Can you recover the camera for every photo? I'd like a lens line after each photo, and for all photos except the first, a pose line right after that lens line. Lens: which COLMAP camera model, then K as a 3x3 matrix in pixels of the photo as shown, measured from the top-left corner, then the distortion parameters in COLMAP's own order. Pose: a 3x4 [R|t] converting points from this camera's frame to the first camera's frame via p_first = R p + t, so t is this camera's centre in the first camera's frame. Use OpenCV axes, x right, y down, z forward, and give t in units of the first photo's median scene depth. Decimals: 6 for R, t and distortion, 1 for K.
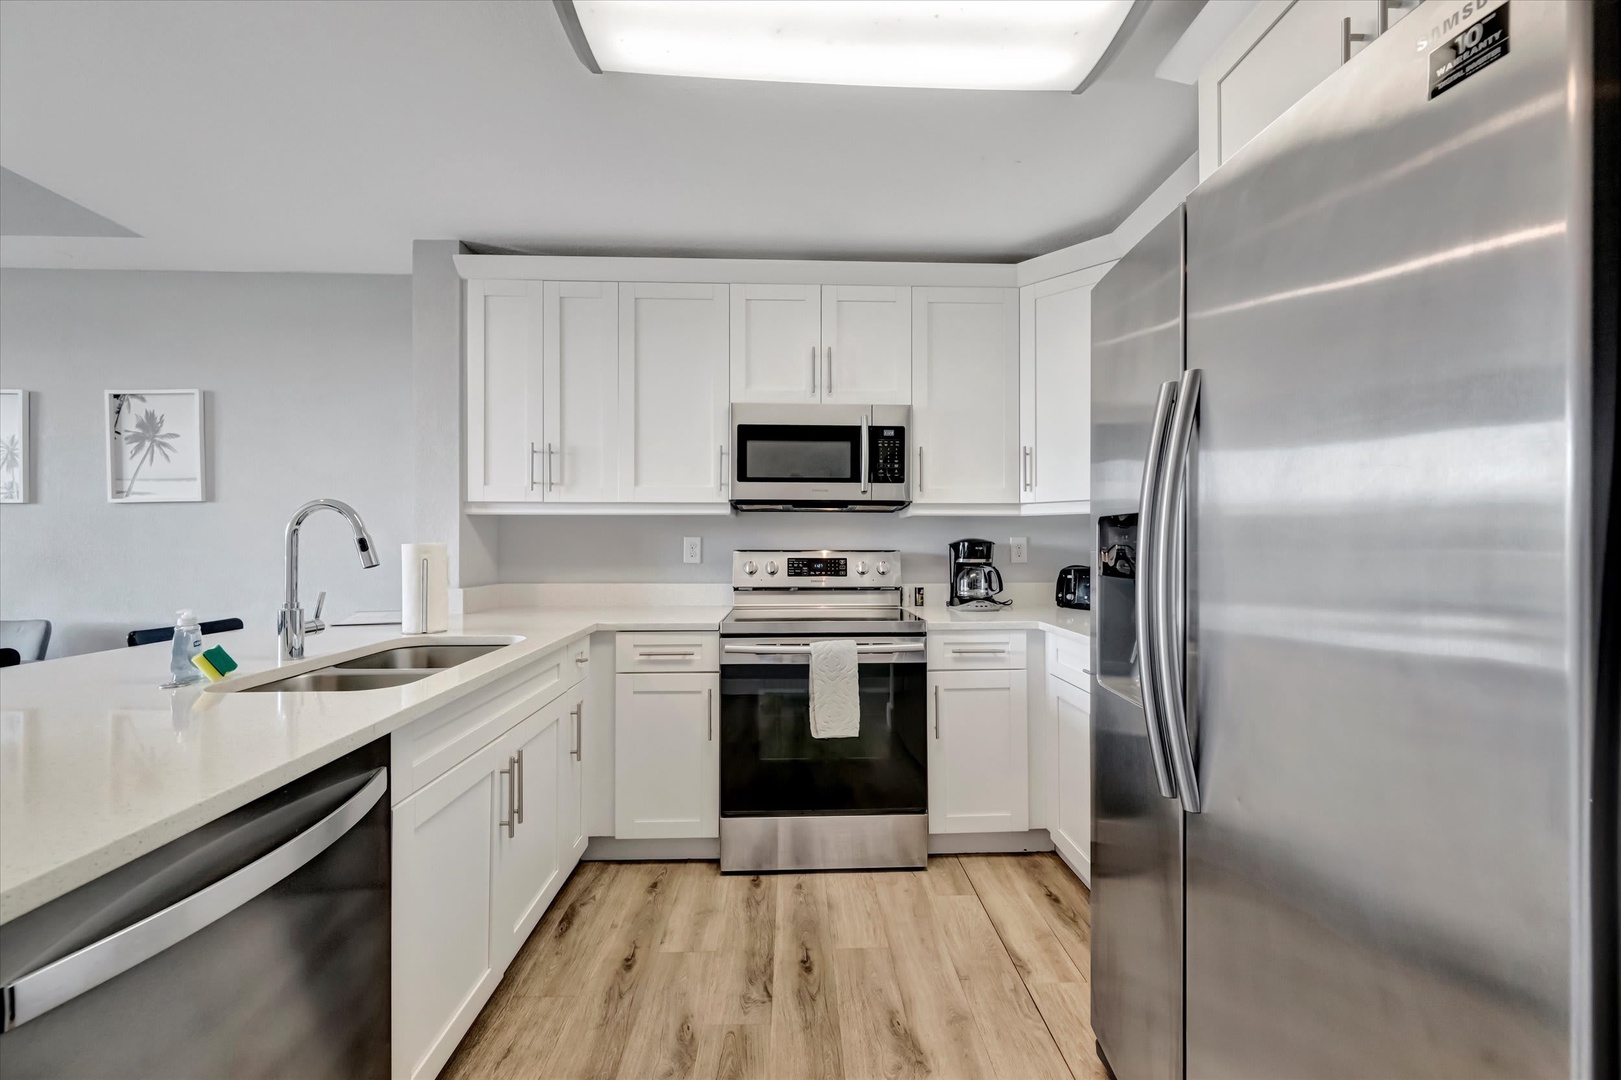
lens RADIAL K [[633.1, 0, 811.7], [0, 633.1, 546.9], [0, 0, 1]] dist [-0.002305, -0.000146]
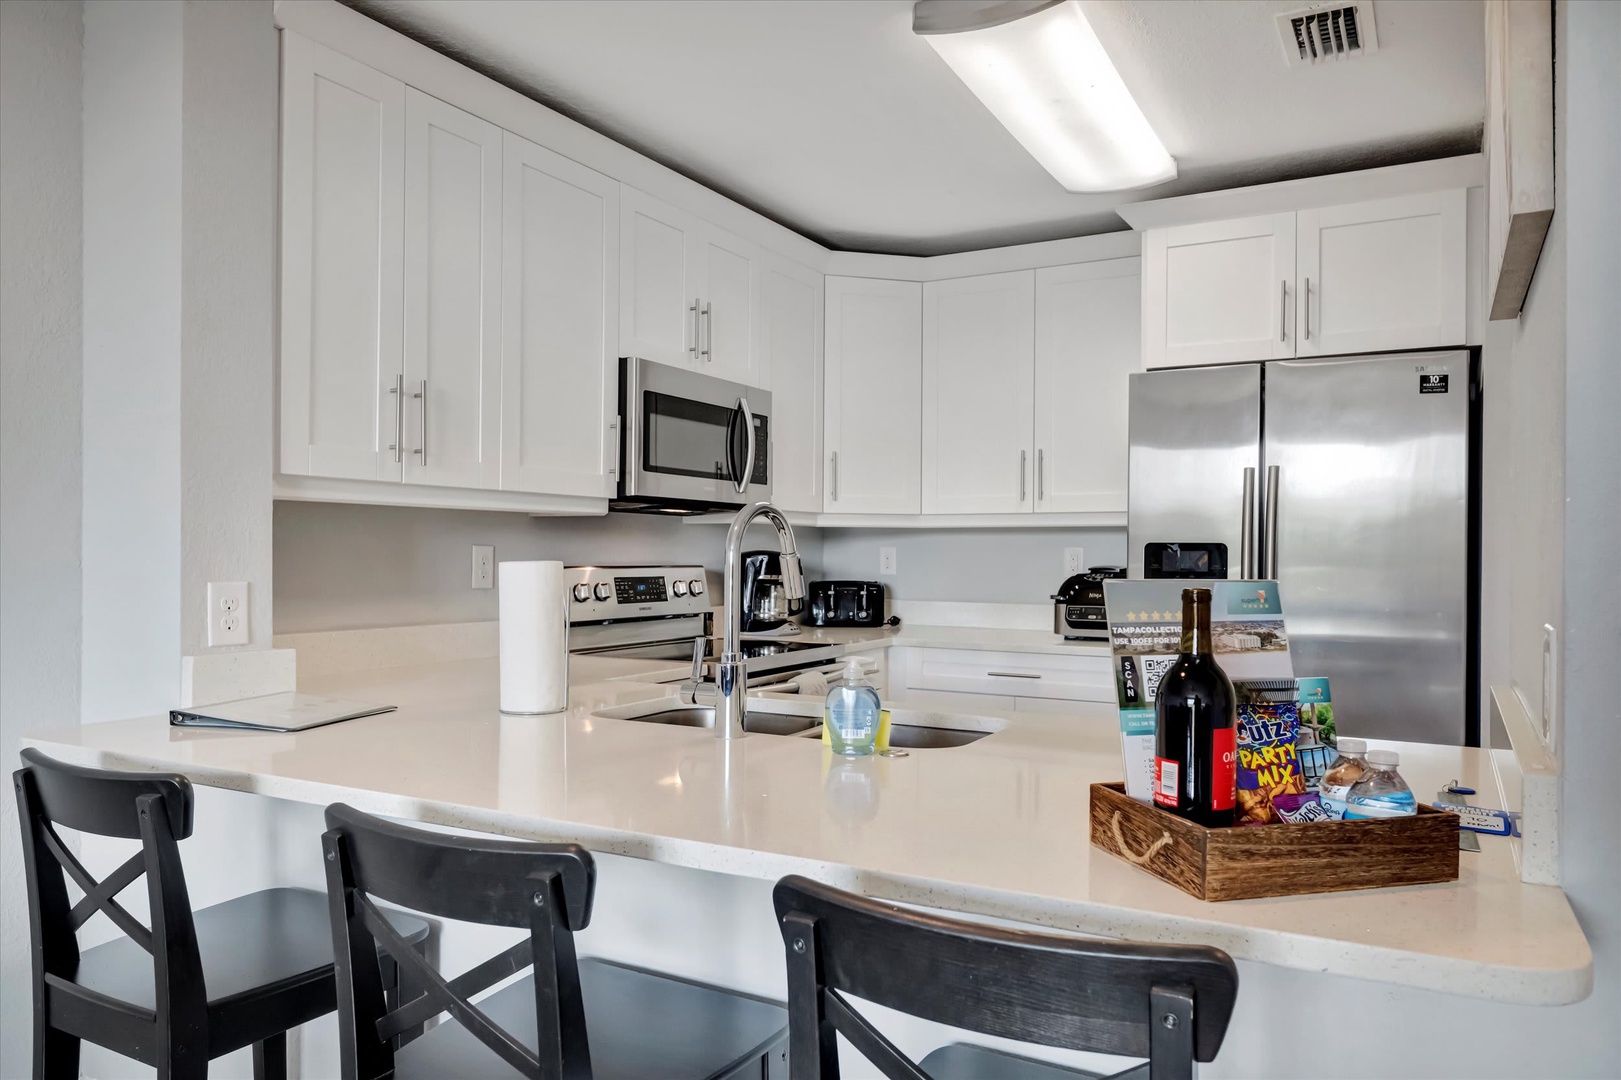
lens RADIAL K [[1115.9, 0, 817.1], [0, 1115.9, 552.7], [0, 0, 1]] dist [-0.000127, -0.000739]
pose [[0.522674, 0.004378, 0.852521, -1.075051], [-0.003425, 0.999990, -0.003035, -0.007438], [-0.852526, -0.001334, 0.522684, 0.180718]]
